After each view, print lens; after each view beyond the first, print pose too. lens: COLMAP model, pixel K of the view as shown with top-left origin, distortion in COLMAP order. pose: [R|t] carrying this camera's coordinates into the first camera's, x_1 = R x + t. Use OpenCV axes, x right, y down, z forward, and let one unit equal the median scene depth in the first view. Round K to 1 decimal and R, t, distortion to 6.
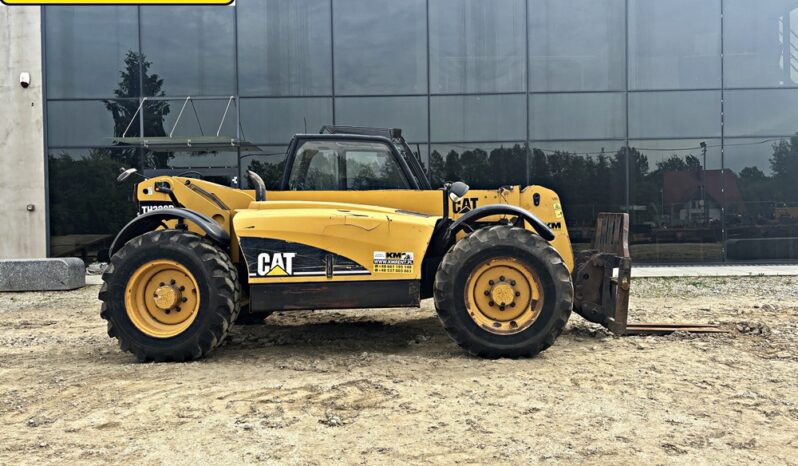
lens RADIAL K [[599.2, 0, 399.0], [0, 599.2, 233.0], [0, 0, 1]] dist [0.071447, -0.108981]
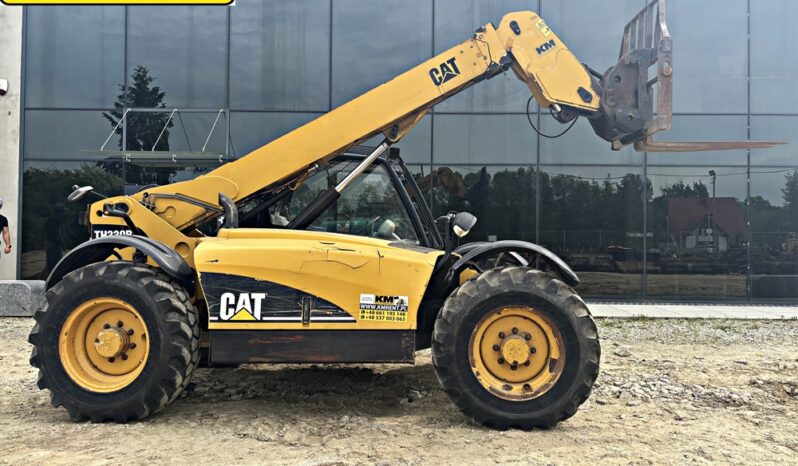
lens RADIAL K [[599.2, 0, 399.0], [0, 599.2, 233.0], [0, 0, 1]] dist [0.071447, -0.108981]
pose [[0.999669, 0.025382, -0.004301, 0.012727], [-0.025508, 0.999154, -0.032255, -0.028171], [0.003478, 0.032354, 0.999470, 0.166046]]
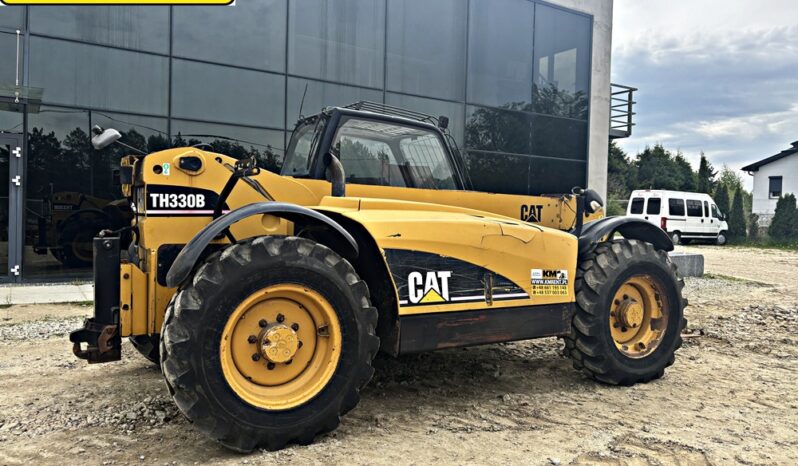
lens RADIAL K [[599.3, 0, 394.7], [0, 599.3, 234.9], [0, 0, 1]] dist [0.073760, -0.113354]
pose [[0.845282, 0.022144, 0.533862, -0.628039], [-0.026604, 0.999646, 0.000659, -0.010523], [-0.533658, -0.014760, 0.845571, 0.408879]]
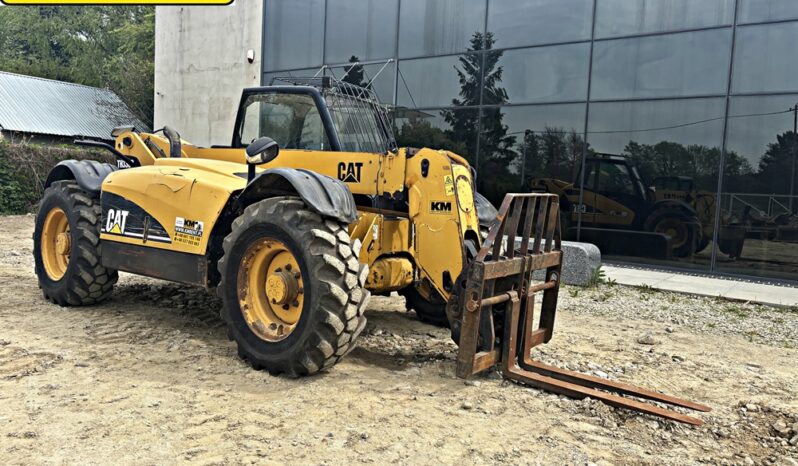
lens RADIAL K [[604.1, 0, 402.0], [0, 604.1, 232.3], [0, 0, 1]] dist [0.018409, -0.002274]
pose [[0.816227, 0.098387, -0.569293, 0.717382], [-0.075675, 0.995110, 0.063478, -0.027127], [0.572754, -0.008731, 0.819681, 0.466133]]
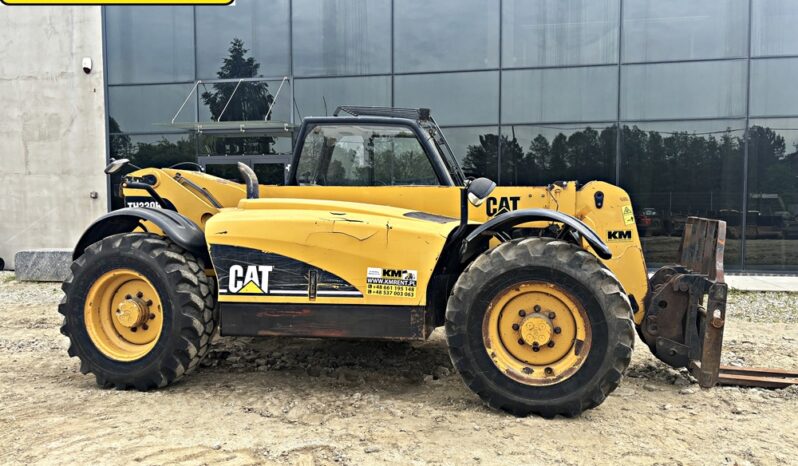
lens RADIAL K [[601.2, 0, 392.1], [0, 601.2, 235.2], [0, 0, 1]] dist [0.045886, -0.052823]
pose [[0.983628, 0.021835, -0.178882, 0.127680], [-0.016117, 0.999314, 0.033356, -0.037523], [0.179487, -0.029927, 0.983305, 0.235762]]
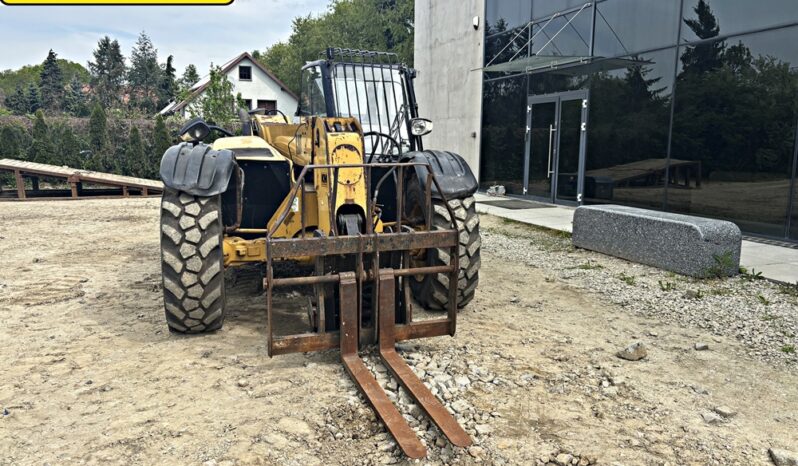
lens RADIAL K [[601.2, 0, 392.1], [0, 601.2, 235.2], [0, 0, 1]] dist [0.045886, -0.052823]
pose [[0.348060, 0.161820, -0.923400, 1.050553], [-0.033931, 0.986519, 0.160091, -0.069458], [0.936858, -0.024390, 0.348859, 0.973696]]
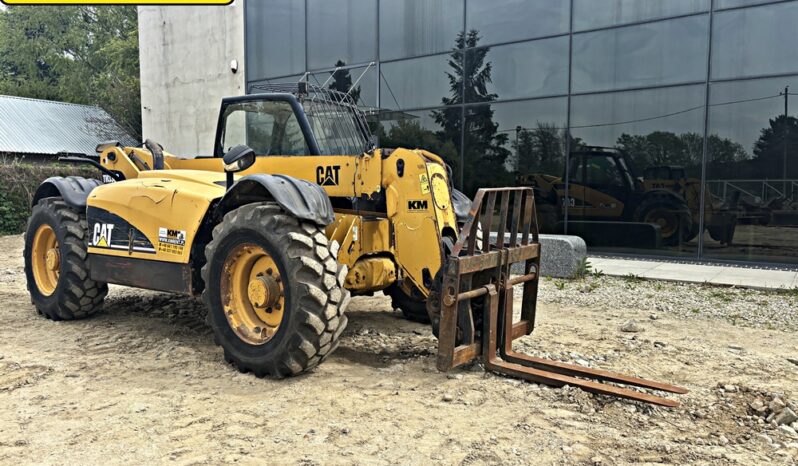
lens RADIAL K [[603.5, 0, 391.7], [0, 603.5, 240.2], [0, 0, 1]] dist [0.019752, -0.001477]
pose [[0.813687, 0.065294, -0.577625, 0.744572], [-0.028842, 0.996983, 0.072069, -0.024305], [0.580587, -0.041982, 0.813115, 0.470110]]
